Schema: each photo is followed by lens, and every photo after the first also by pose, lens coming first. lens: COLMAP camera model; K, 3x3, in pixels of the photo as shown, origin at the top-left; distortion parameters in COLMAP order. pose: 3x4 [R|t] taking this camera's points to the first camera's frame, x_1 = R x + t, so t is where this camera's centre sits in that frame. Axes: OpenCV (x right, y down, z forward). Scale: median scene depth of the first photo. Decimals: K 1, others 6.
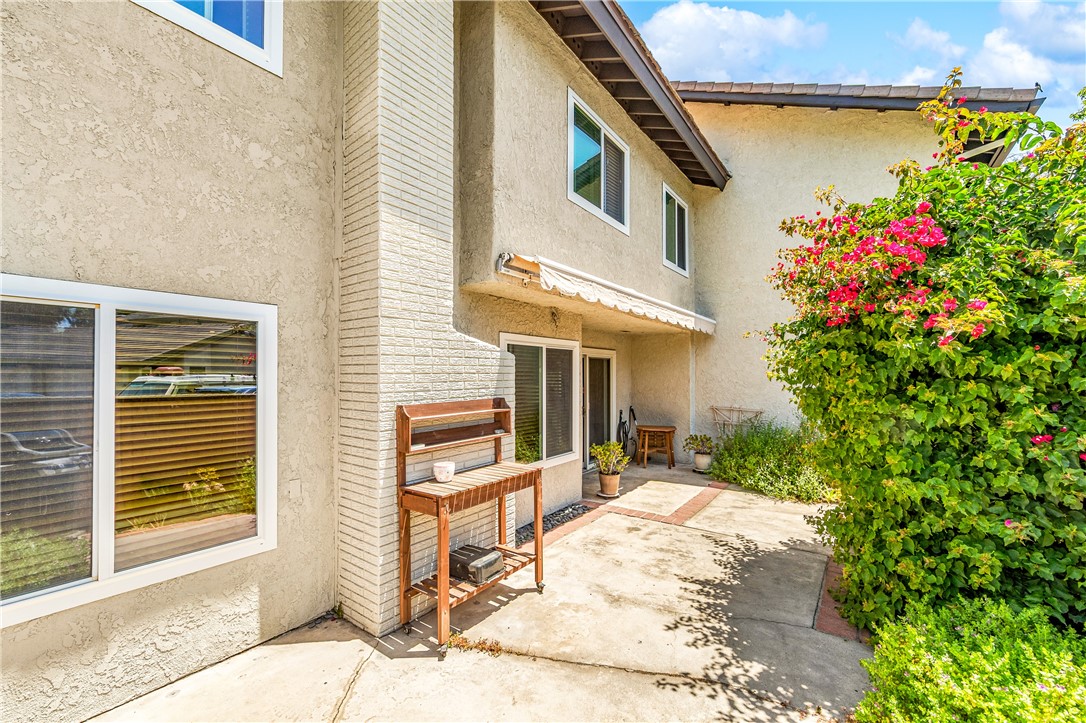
lens RADIAL K [[403.1, 0, 562.6], [0, 403.1, 375.5], [0, 0, 1]] dist [-0.000951, -0.000077]
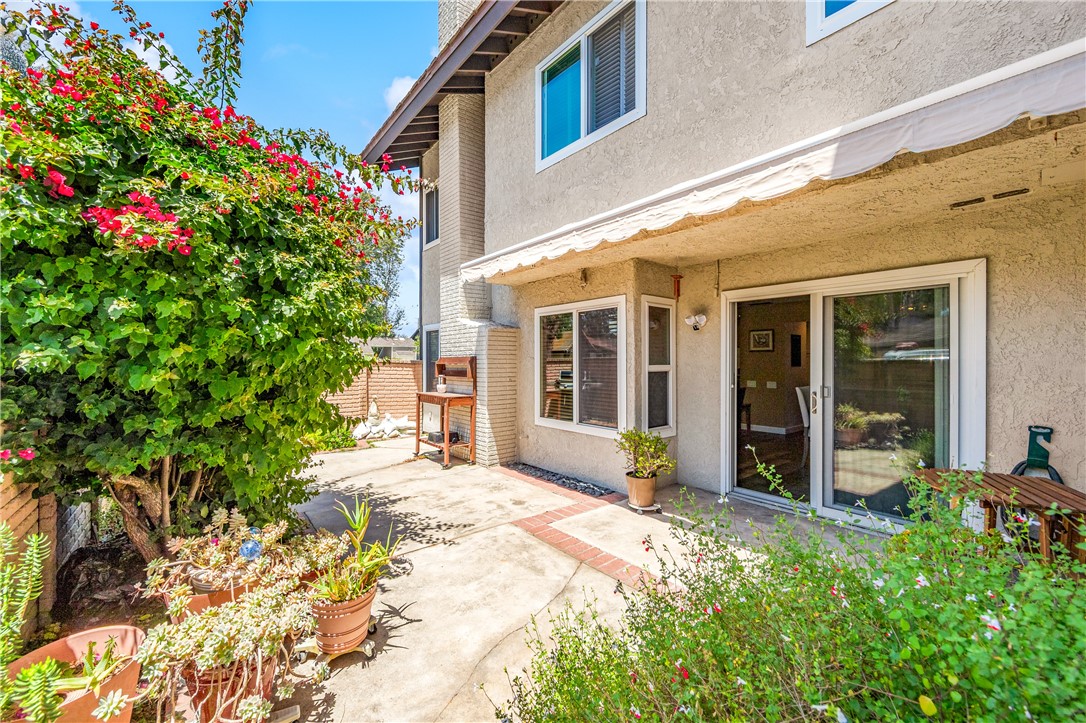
lens RADIAL K [[434.9, 0, 548.2], [0, 434.9, 360.4], [0, 0, 1]] dist [-0.001037, -0.000359]
pose [[-0.250299, 0.005596, -0.968152, 1.242588], [0.010705, 0.999938, 0.003012, 0.057019], [0.968109, -0.009610, -0.250343, 1.455405]]
